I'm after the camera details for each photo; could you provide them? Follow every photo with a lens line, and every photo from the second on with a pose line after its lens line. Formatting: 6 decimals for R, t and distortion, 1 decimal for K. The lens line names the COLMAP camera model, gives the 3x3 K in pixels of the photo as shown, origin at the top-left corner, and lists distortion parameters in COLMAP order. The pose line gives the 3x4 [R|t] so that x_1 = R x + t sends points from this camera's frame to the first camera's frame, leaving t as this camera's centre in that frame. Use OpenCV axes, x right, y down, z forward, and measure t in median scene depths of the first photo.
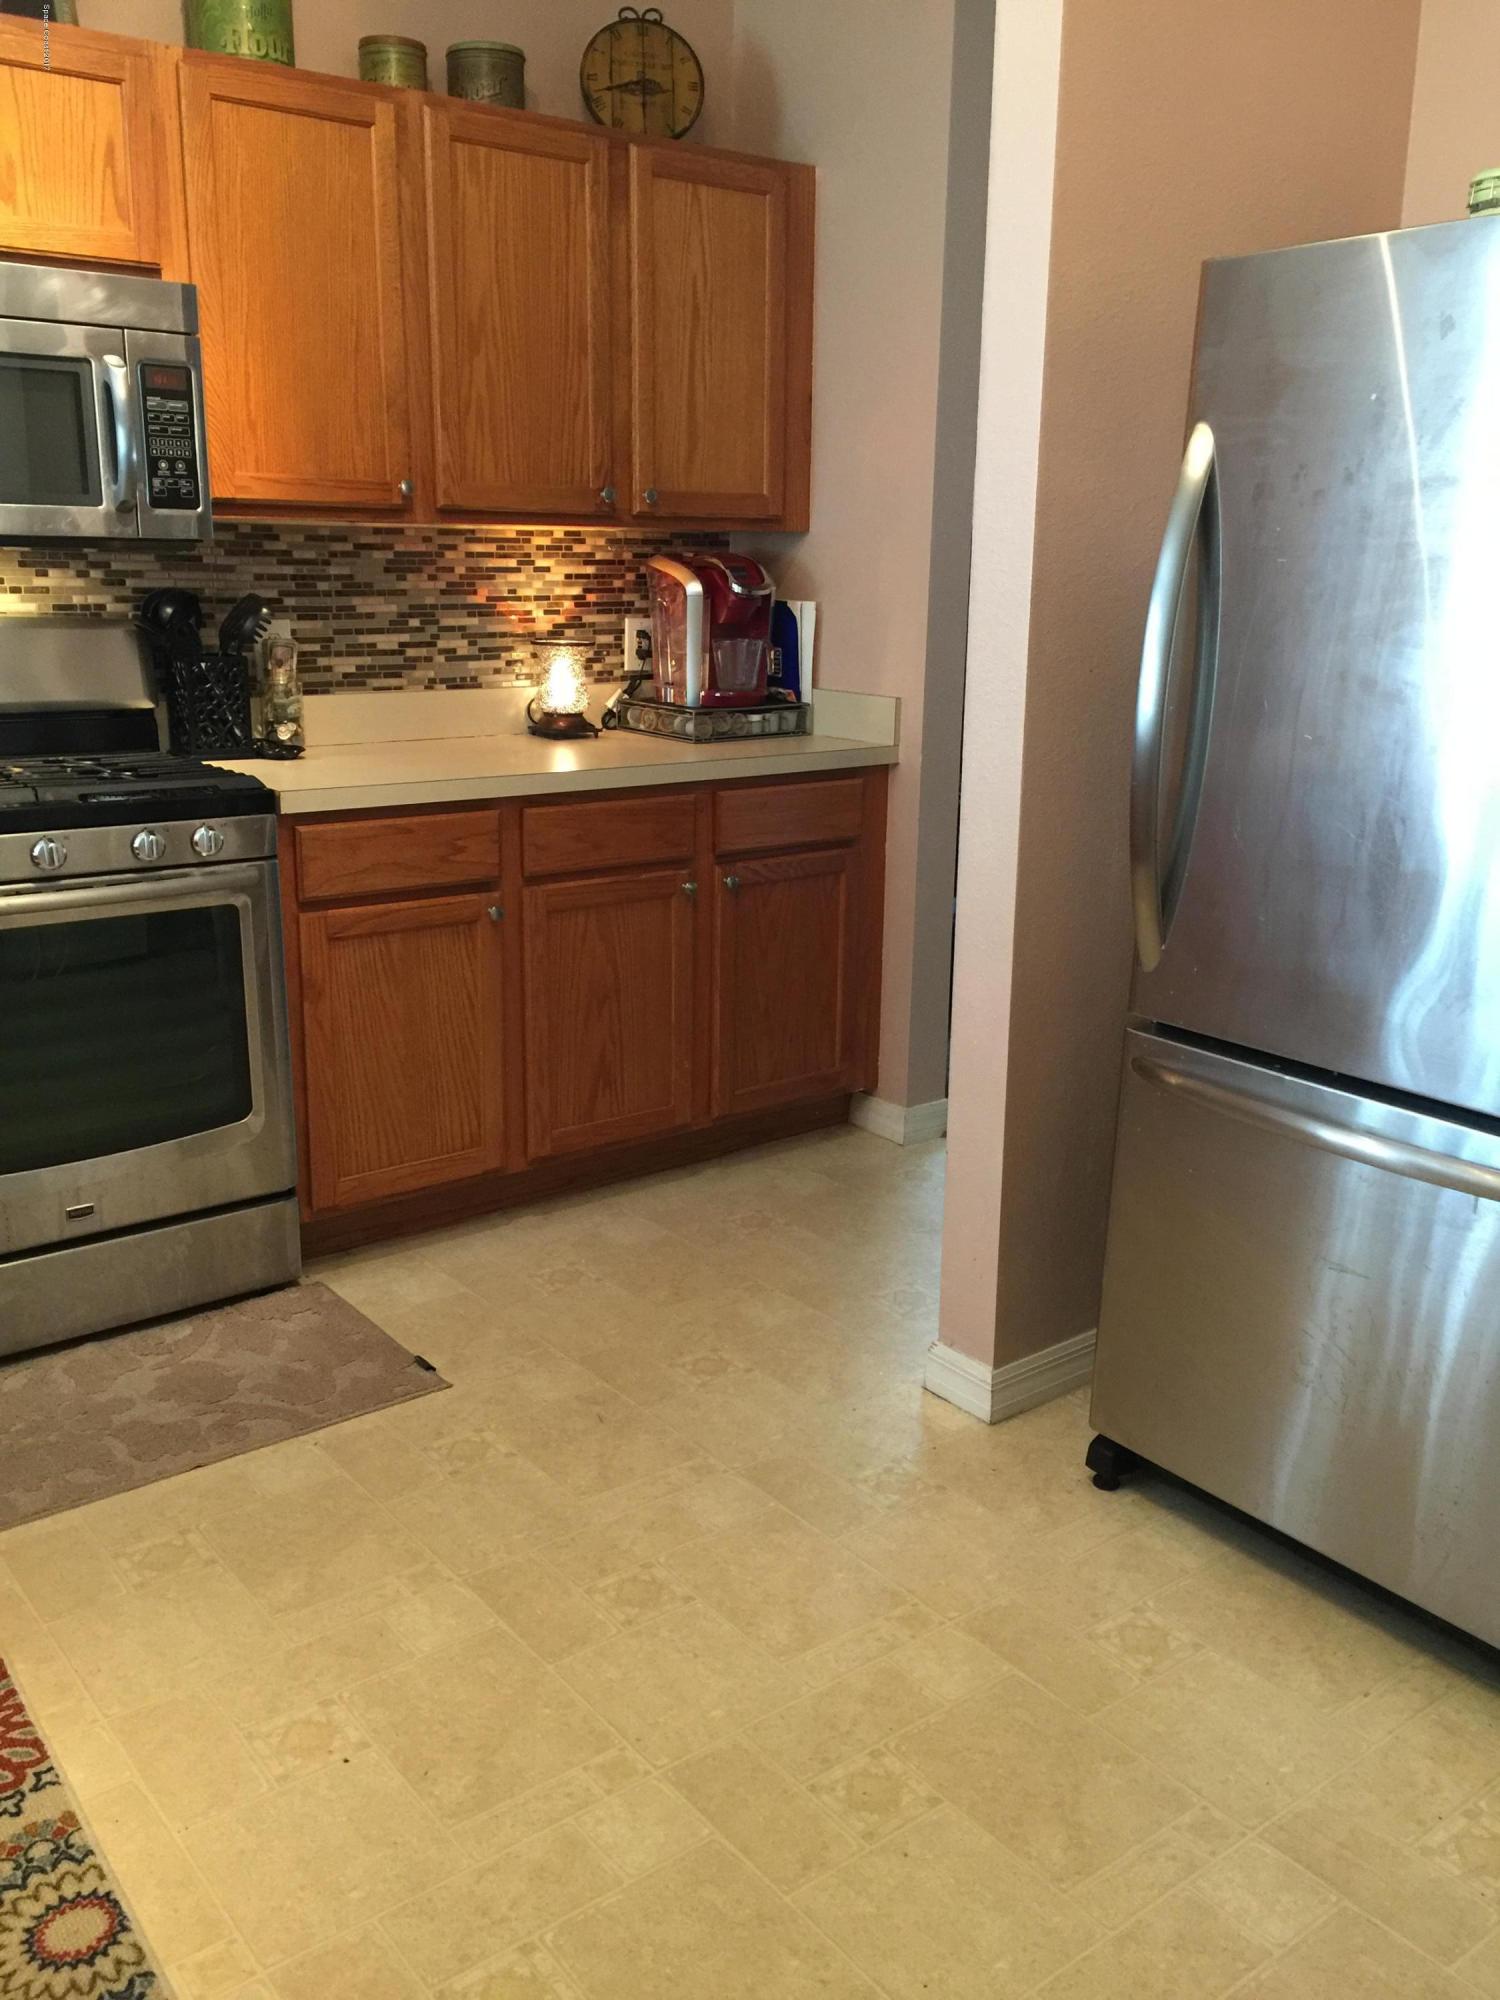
lens RADIAL K [[1693.3, 0, 750.0], [0, 1693.3, 1000.0], [0, 0, 1]] dist [0.054952, -0.059055]
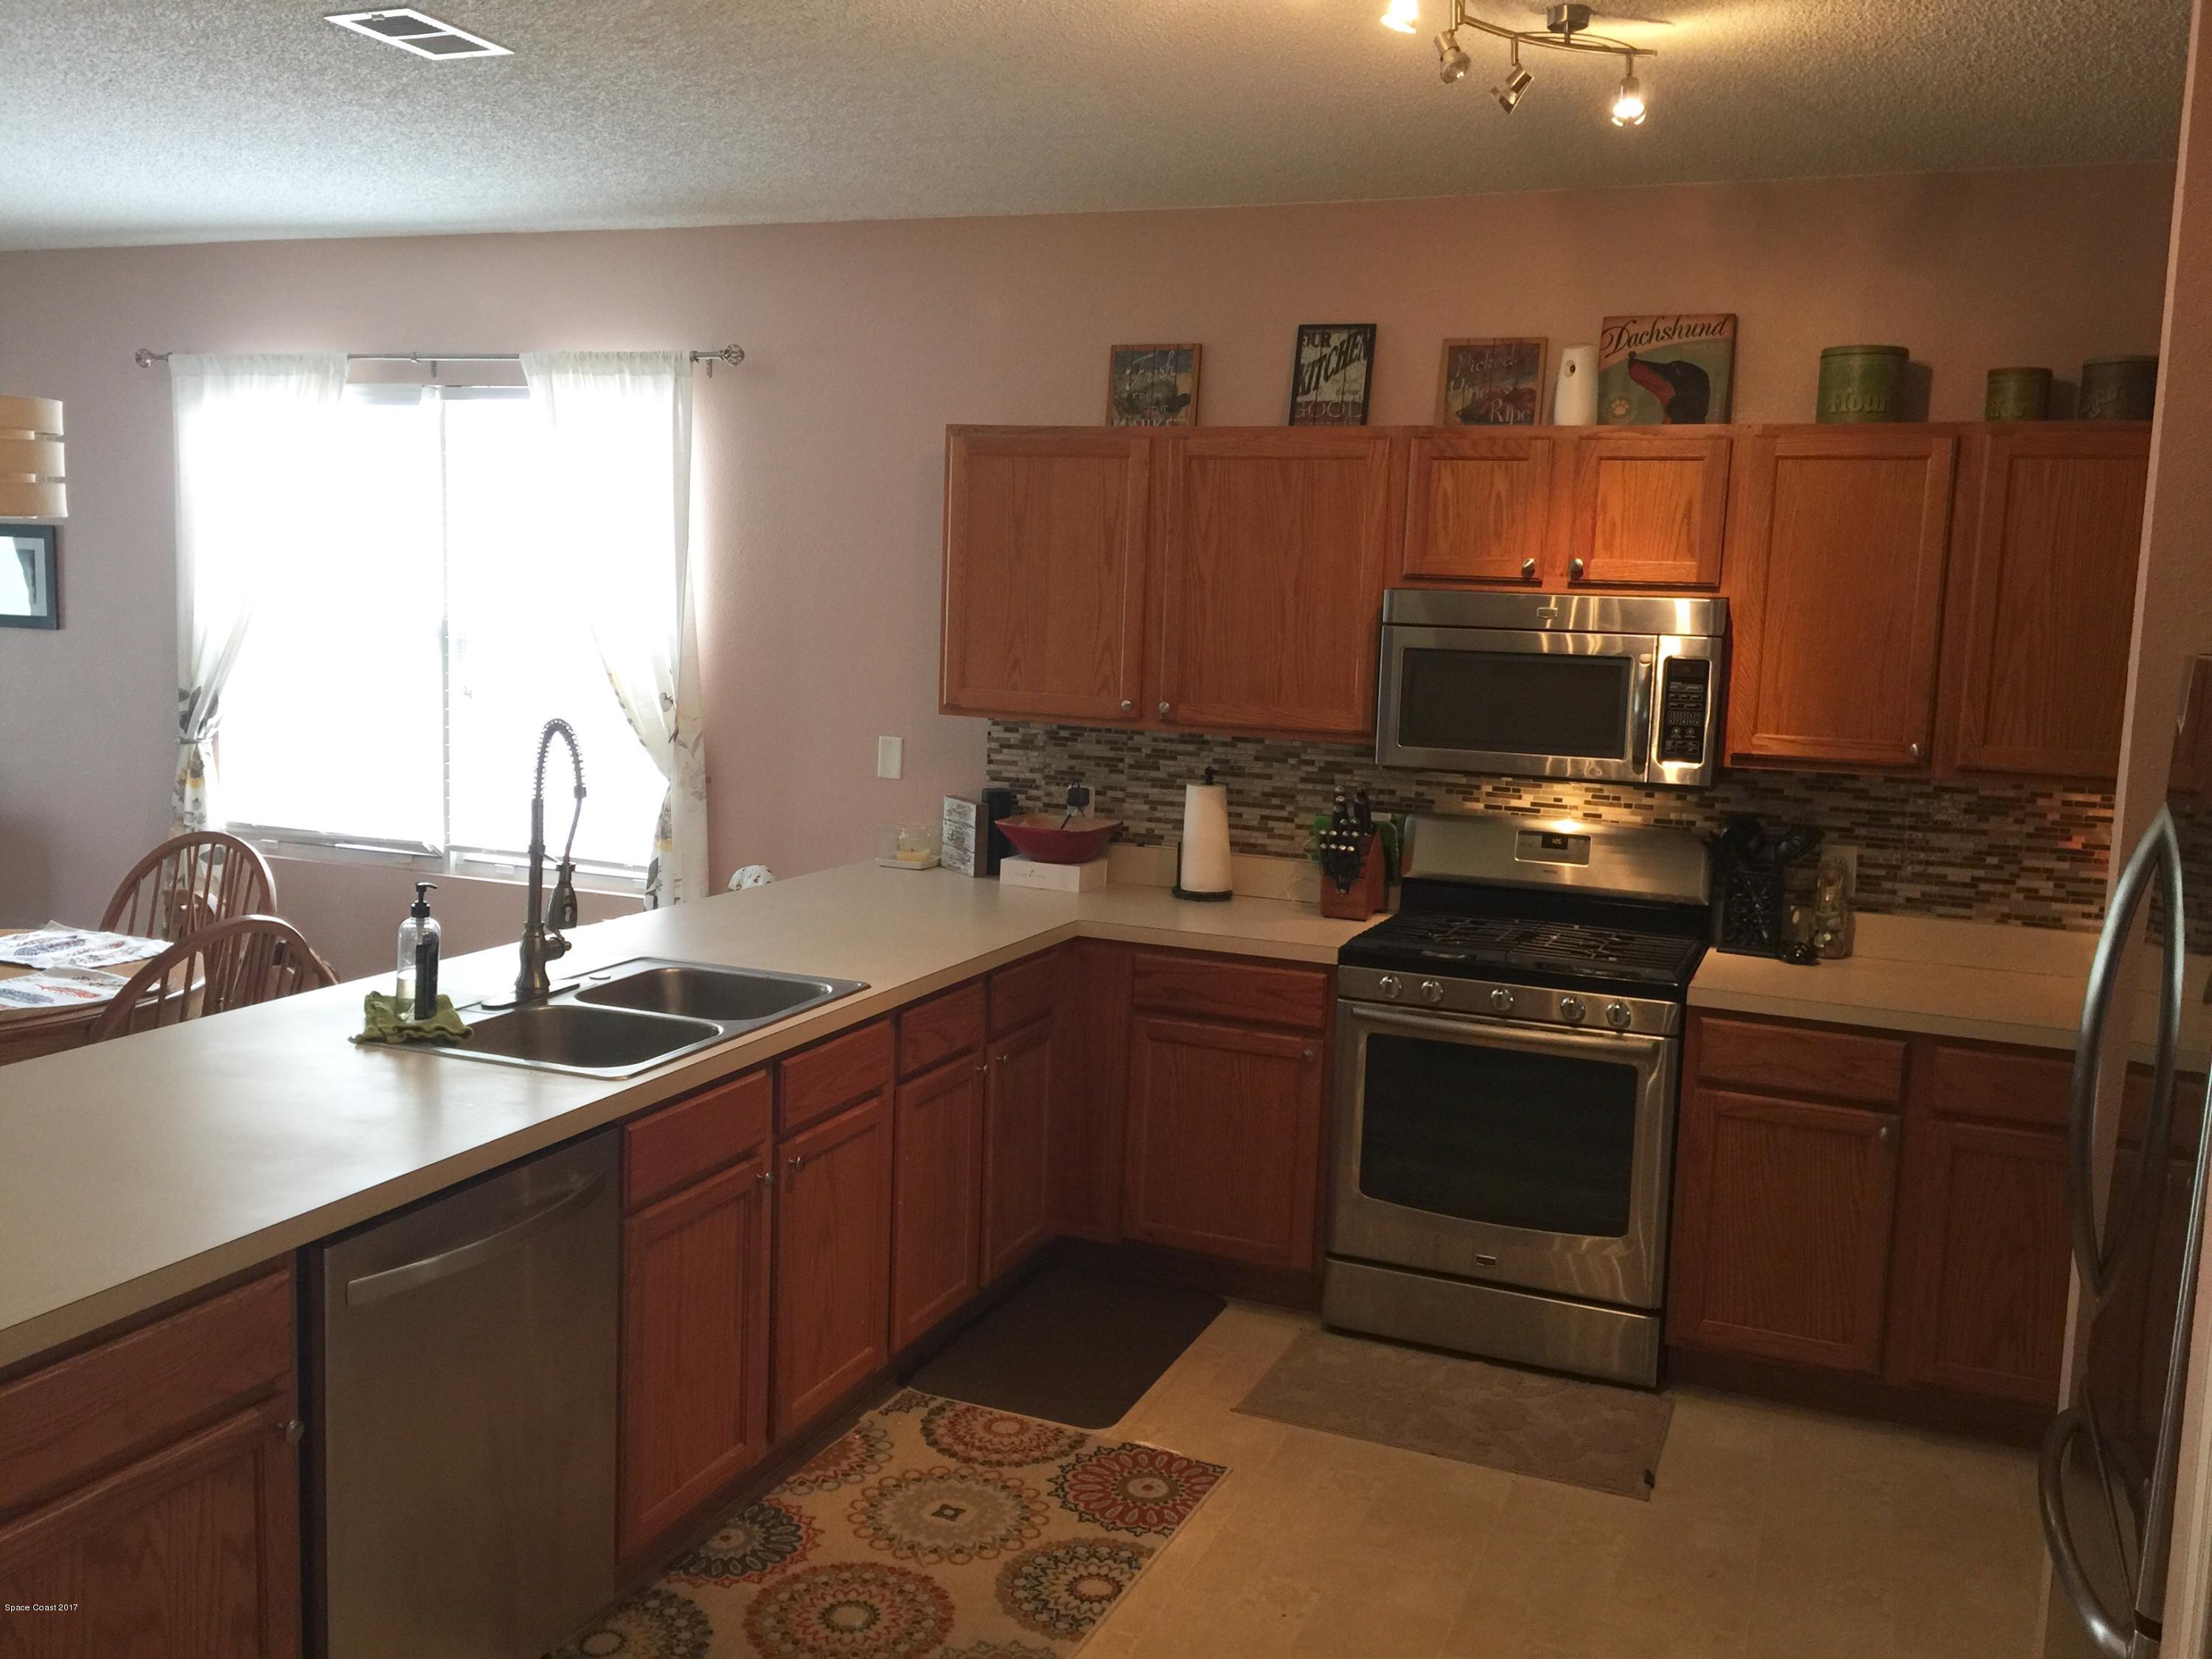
lens RADIAL K [[1879.9, 0, 1106.0], [0, 1879.9, 829.5], [0, 0, 1]] dist [0.131704, -0.164946]
pose [[0.491928, 0.111021, -0.863529, 0.587397], [-0.248310, 0.968533, -0.016935, -0.086709], [0.834475, 0.222754, 0.504016, -0.072433]]
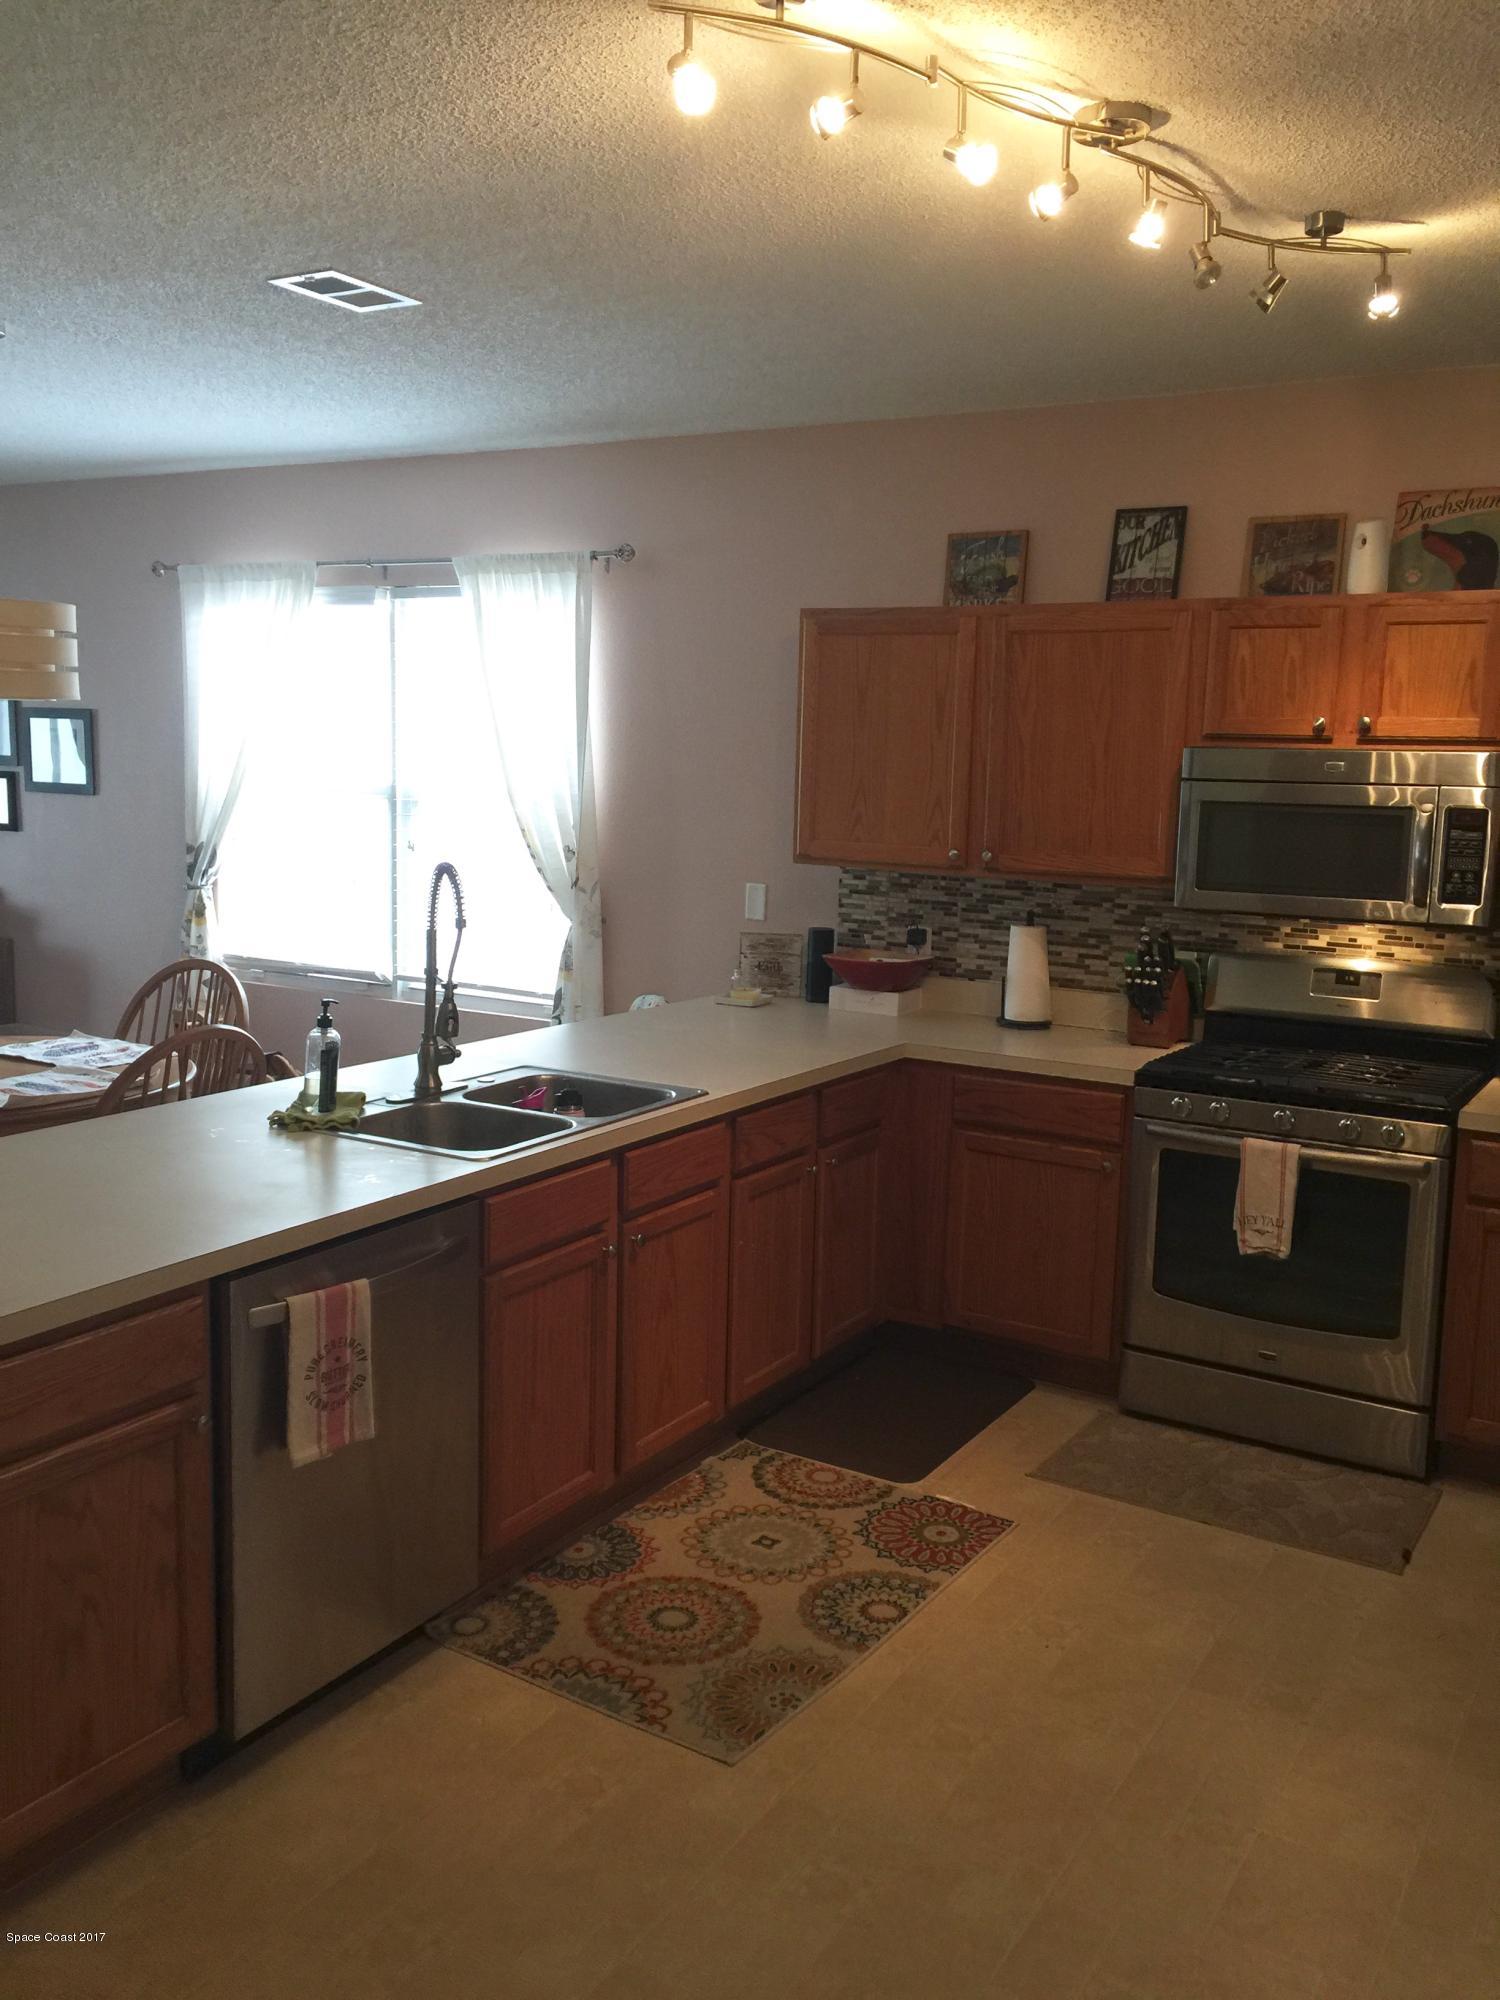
lens RADIAL K [[1699.7, 0, 760.1], [0, 1699.7, 1005.7], [0, 0, 1]] dist [0.131704, -0.164946]
pose [[0.357255, 0.131031, -0.924770, 0.654925], [-0.257967, 0.965440, 0.037136, -0.092440], [0.897676, 0.225293, 0.378710, -0.034064]]
